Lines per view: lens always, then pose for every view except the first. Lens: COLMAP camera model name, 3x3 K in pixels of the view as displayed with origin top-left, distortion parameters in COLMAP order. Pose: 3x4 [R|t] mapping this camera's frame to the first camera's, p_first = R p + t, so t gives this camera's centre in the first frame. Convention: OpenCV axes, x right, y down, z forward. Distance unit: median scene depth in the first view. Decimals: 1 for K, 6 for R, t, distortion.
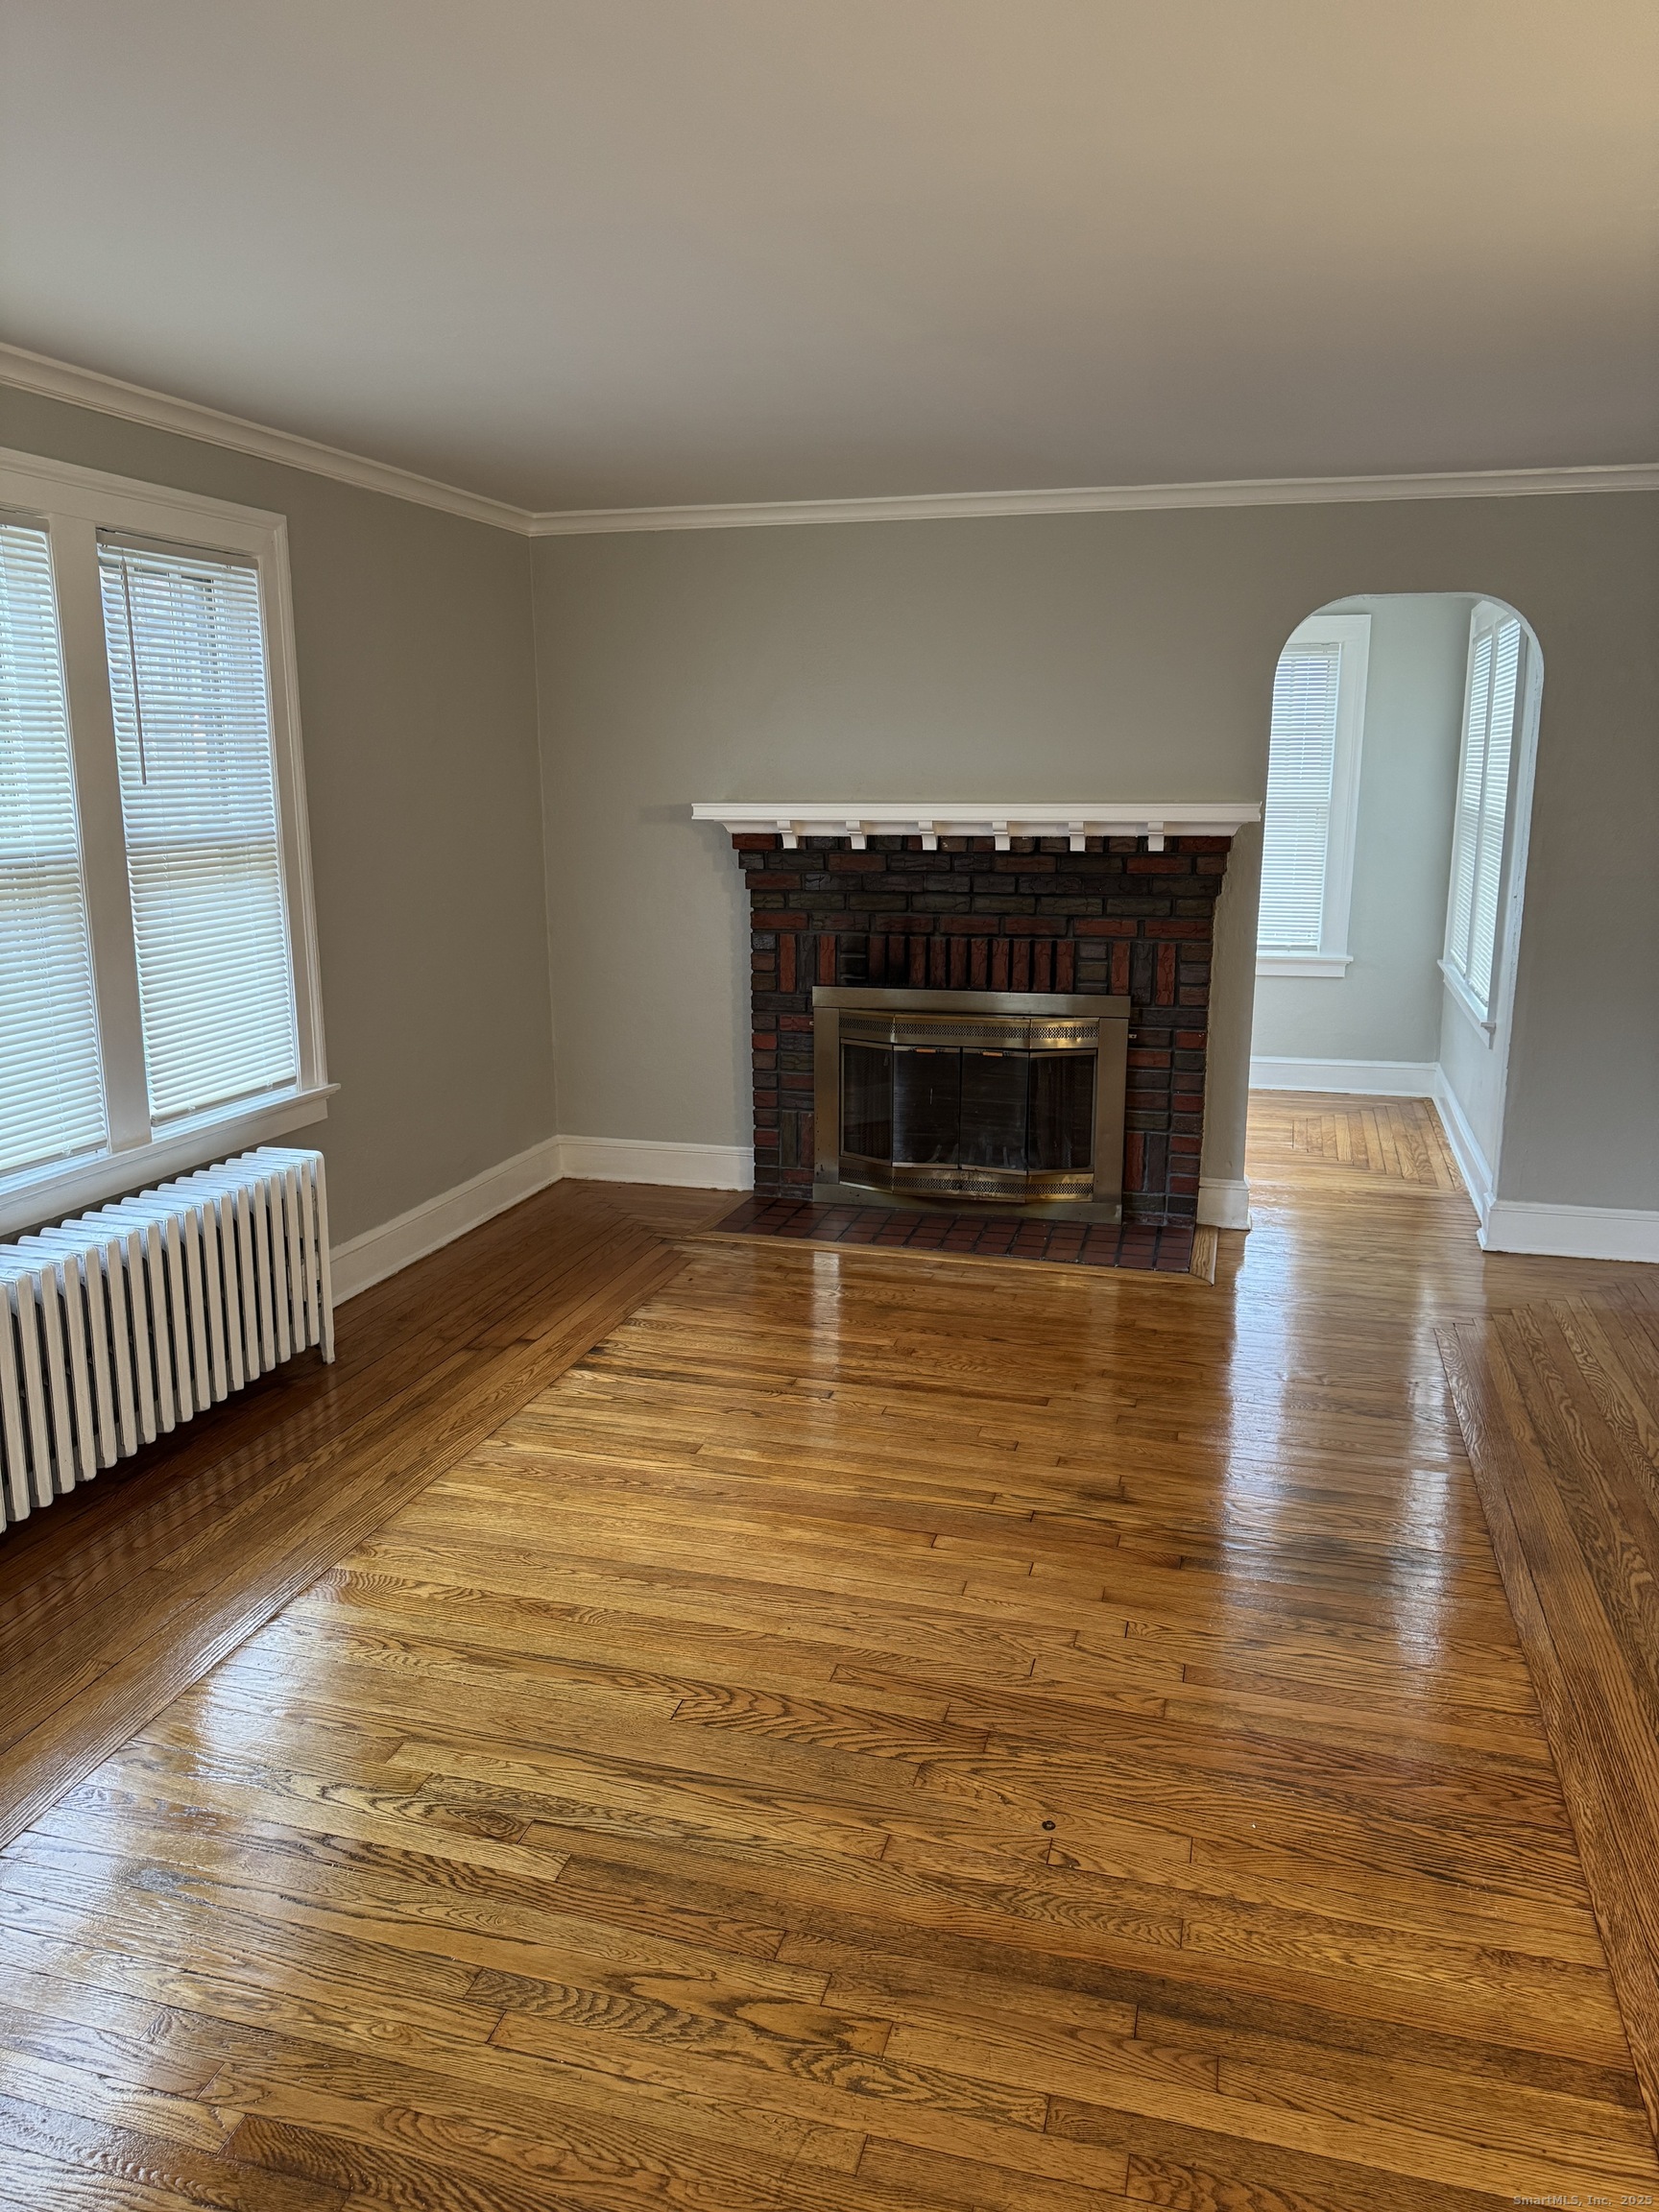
lens RADIAL K [[1587.5, 0, 829.5], [0, 1587.5, 1106.0], [0, 0, 1]] dist [0.050407, -0.038787]
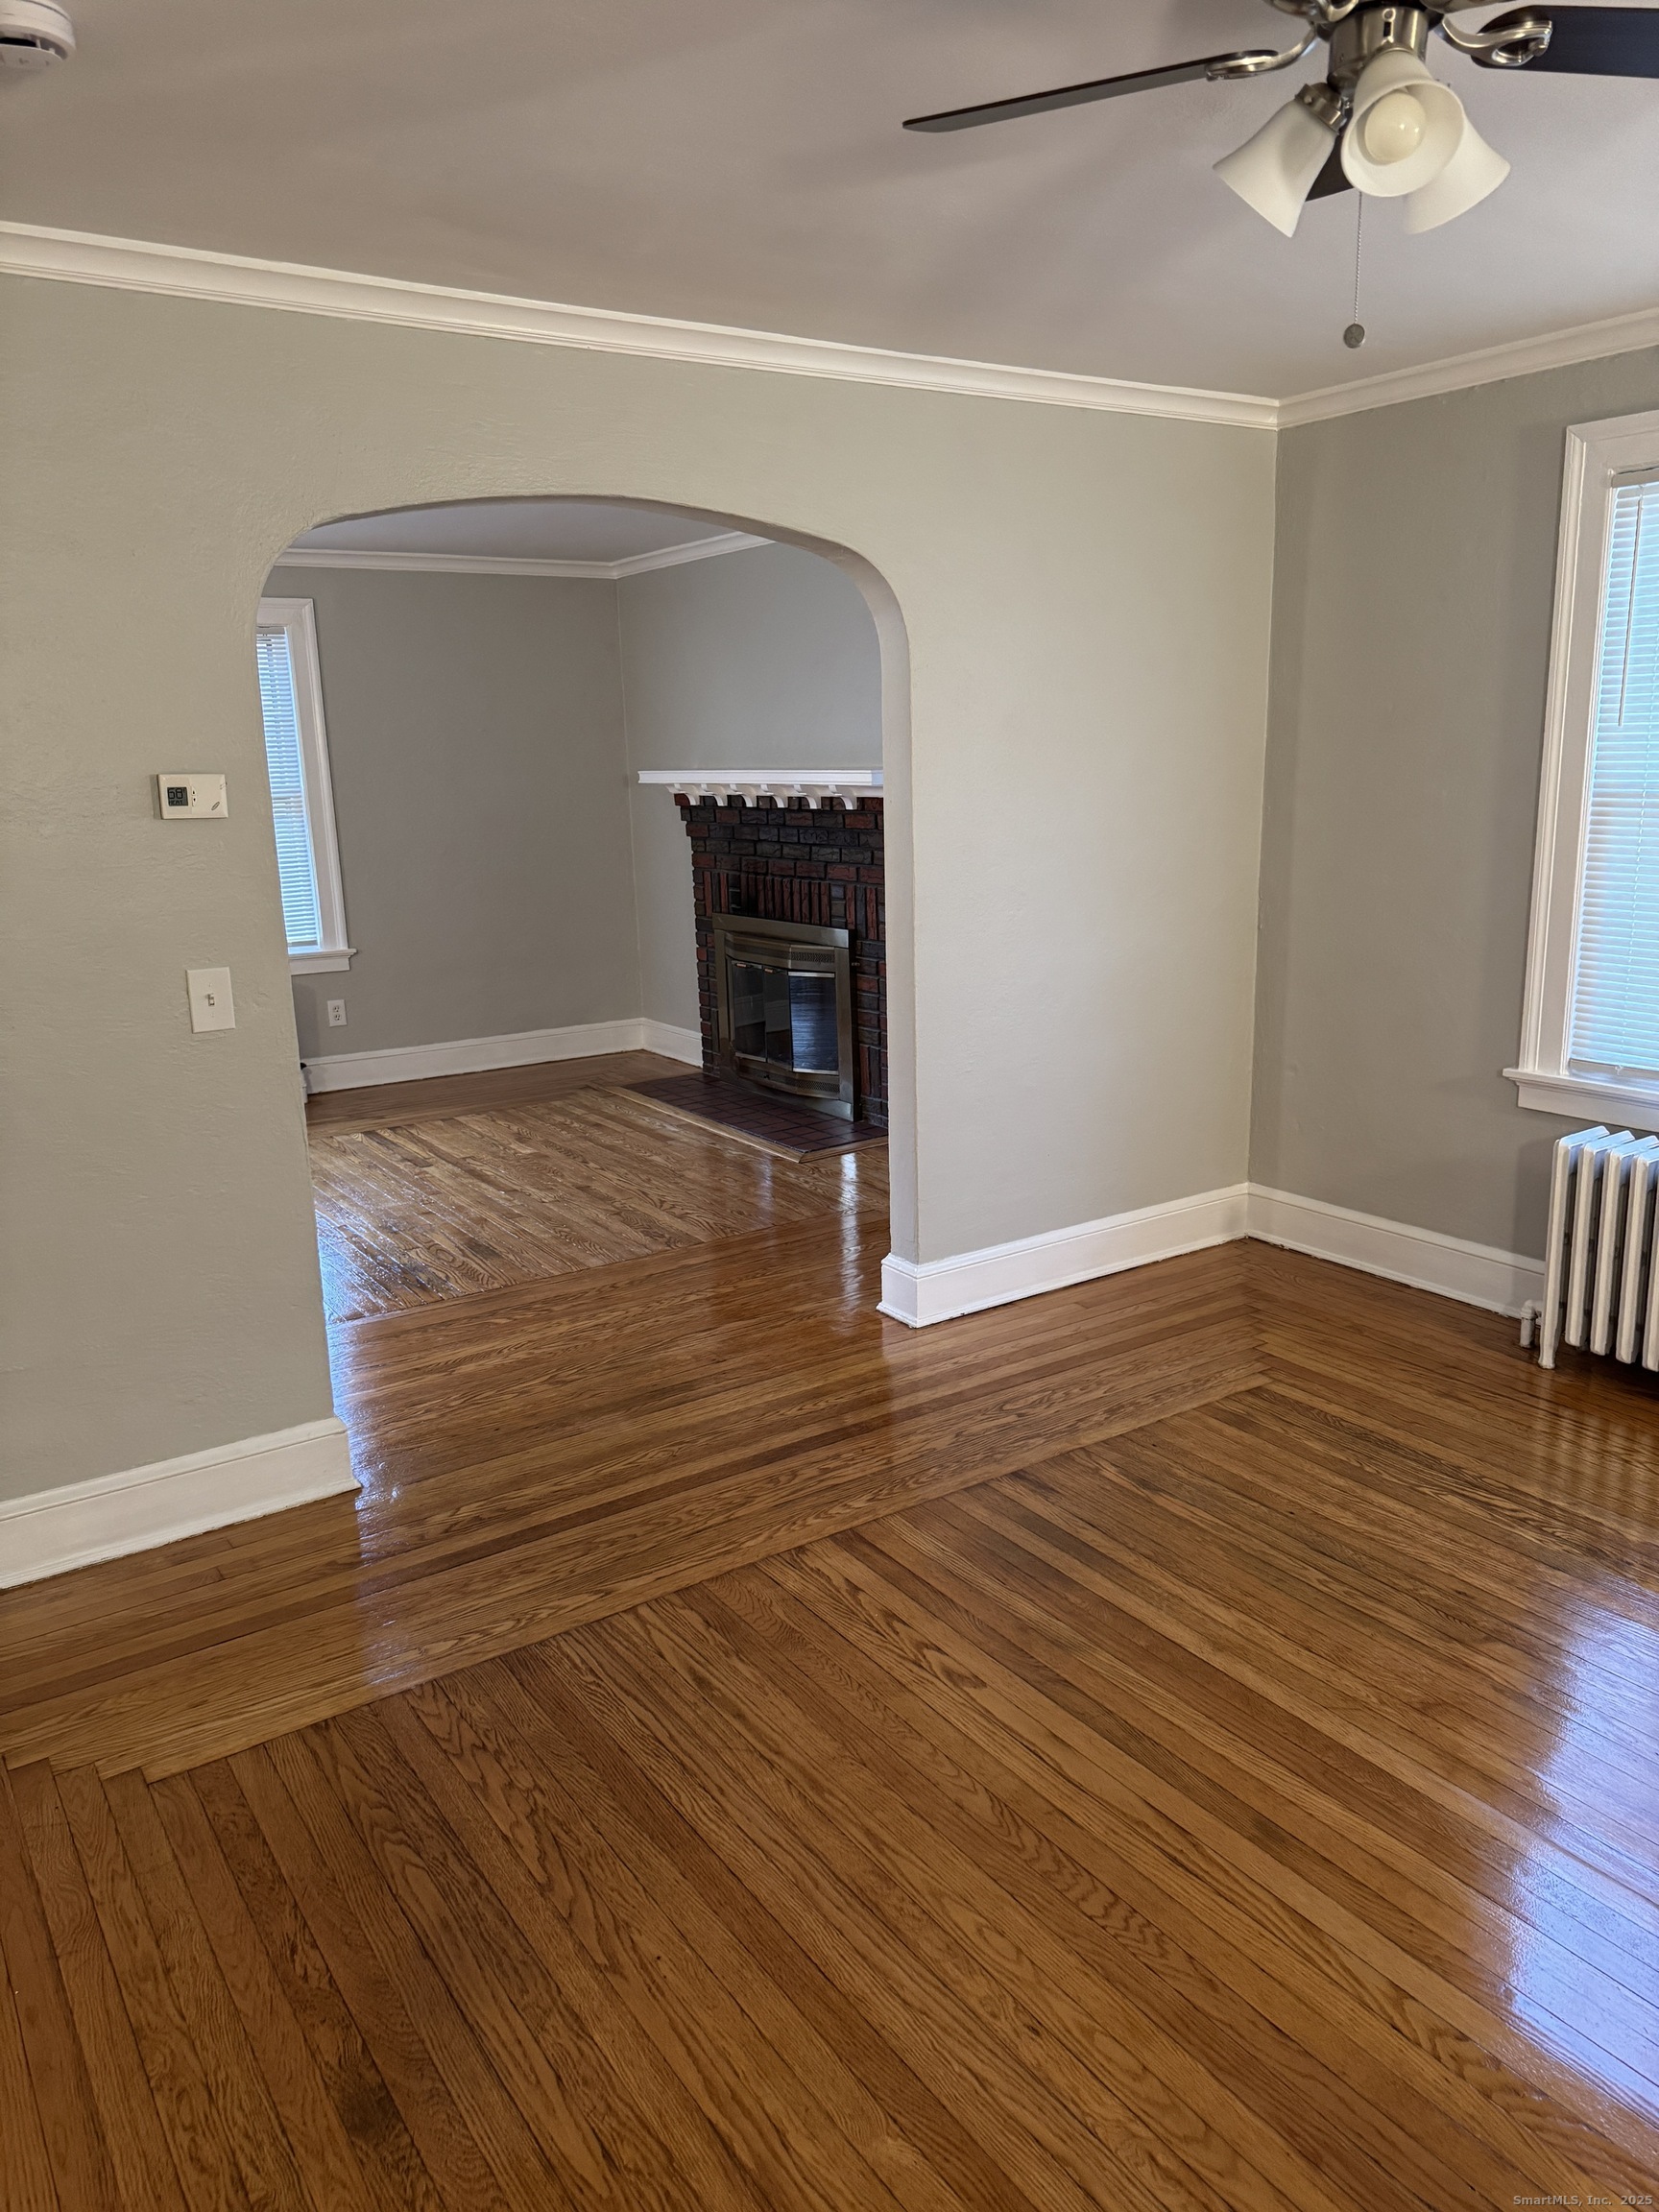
lens RADIAL K [[1587.5, 0, 829.5], [0, 1587.5, 1106.0], [0, 0, 1]] dist [0.050407, -0.038787]
pose [[0.762742, 0.127163, -0.634077, 0.934943], [-0.115374, 0.991505, 0.060060, -0.007247], [0.636328, 0.027346, 0.770934, 0.063491]]
